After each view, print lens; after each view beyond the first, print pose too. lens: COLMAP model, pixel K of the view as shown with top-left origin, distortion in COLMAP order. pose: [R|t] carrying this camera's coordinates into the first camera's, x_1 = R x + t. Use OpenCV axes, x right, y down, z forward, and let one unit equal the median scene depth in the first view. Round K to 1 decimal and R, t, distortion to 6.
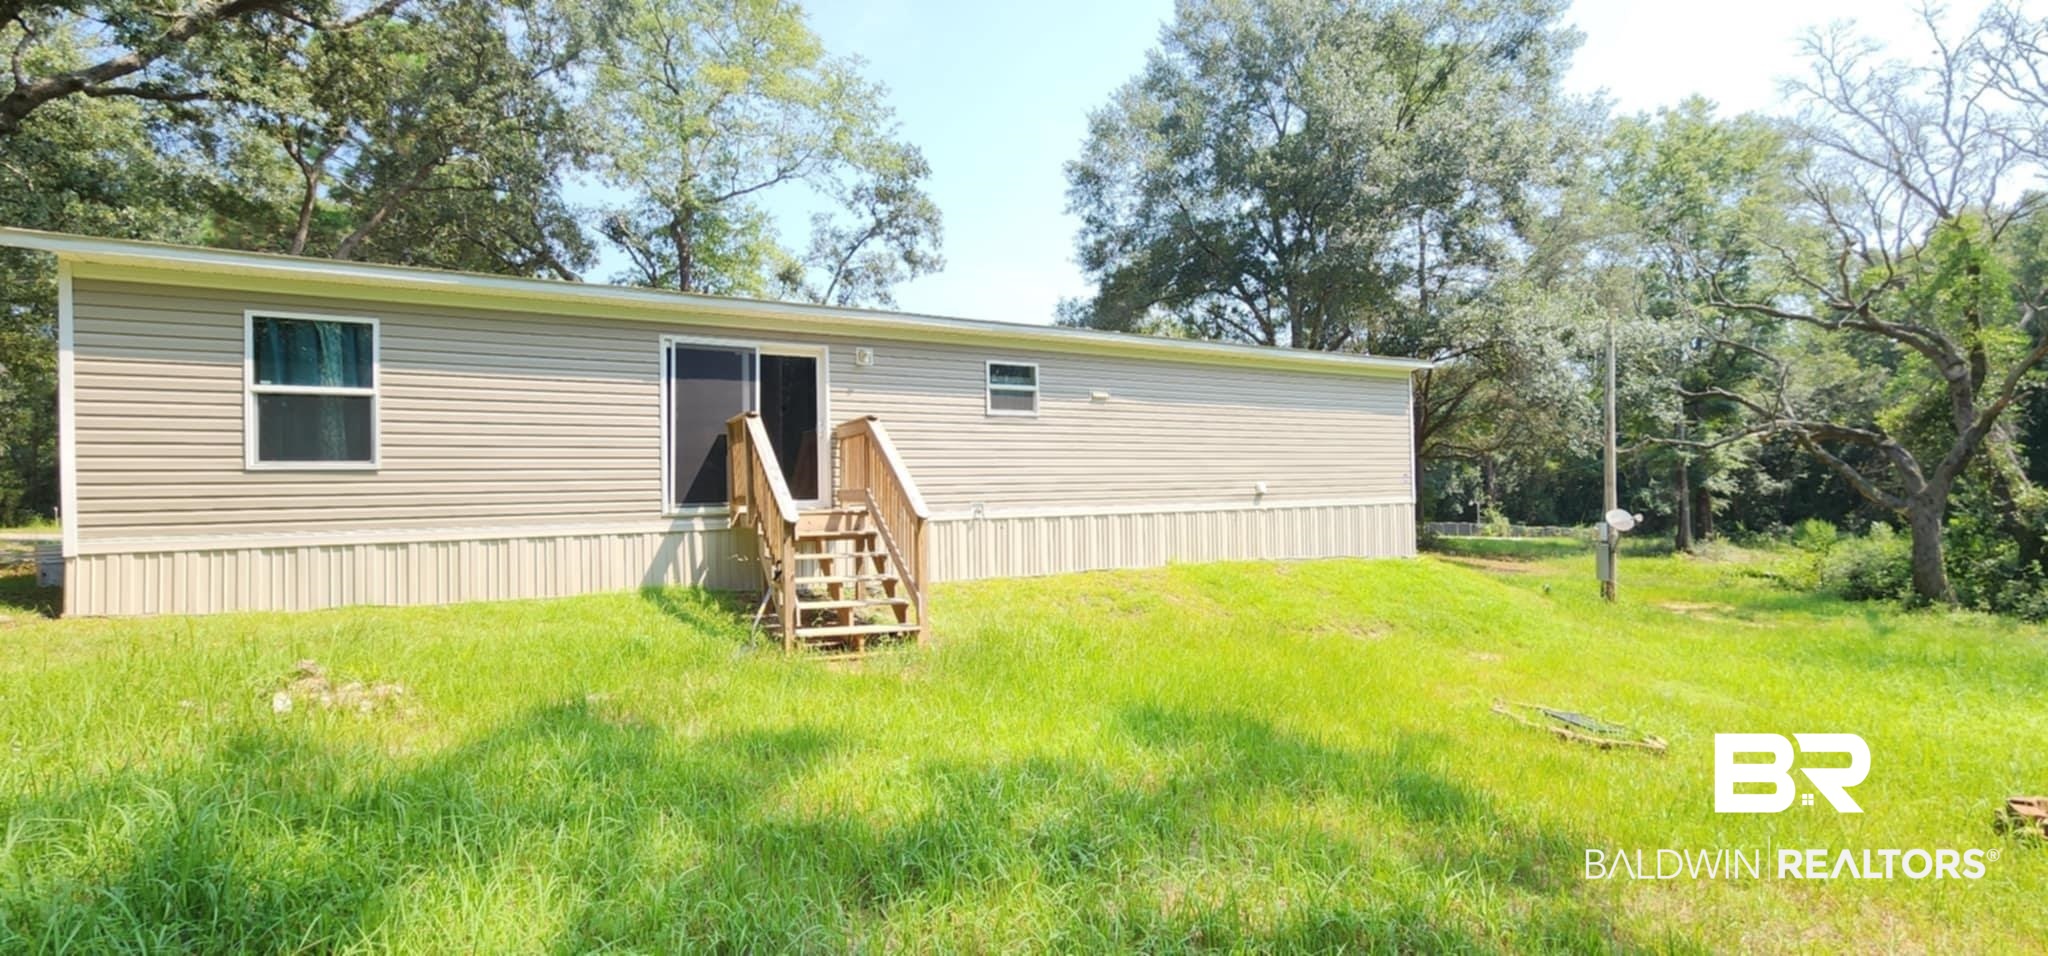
lens RADIAL K [[877.4, 0, 1024.0], [0, 877.4, 478.0], [0, 0, 1]] dist [-0.002402, -0.000084]
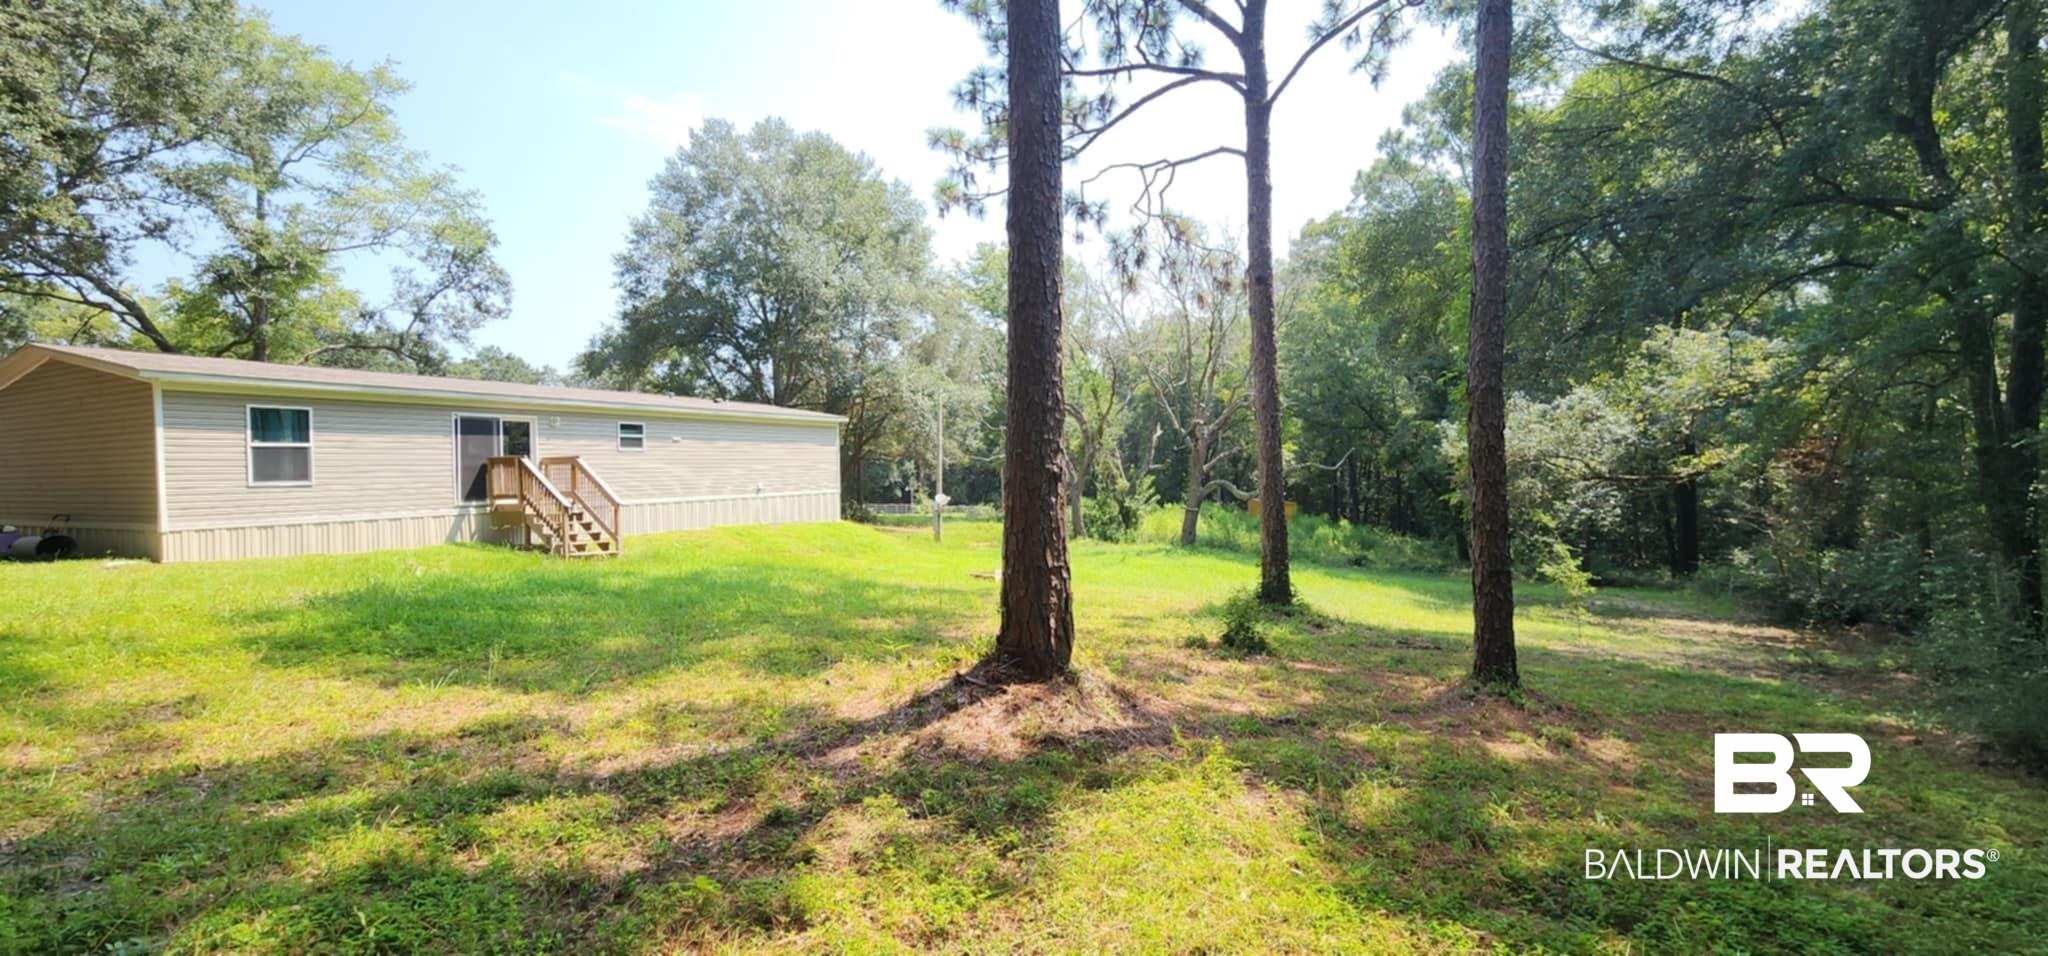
lens RADIAL K [[907.7, 0, 1024.0], [0, 907.7, 478.0], [0, 0, 1]] dist [-0.000835, 0.000156]
pose [[0.840282, -0.005125, 0.542126, -0.371449], [-0.003809, 0.999875, 0.015357, -0.045746], [-0.542137, -0.014969, 0.840157, -1.137749]]
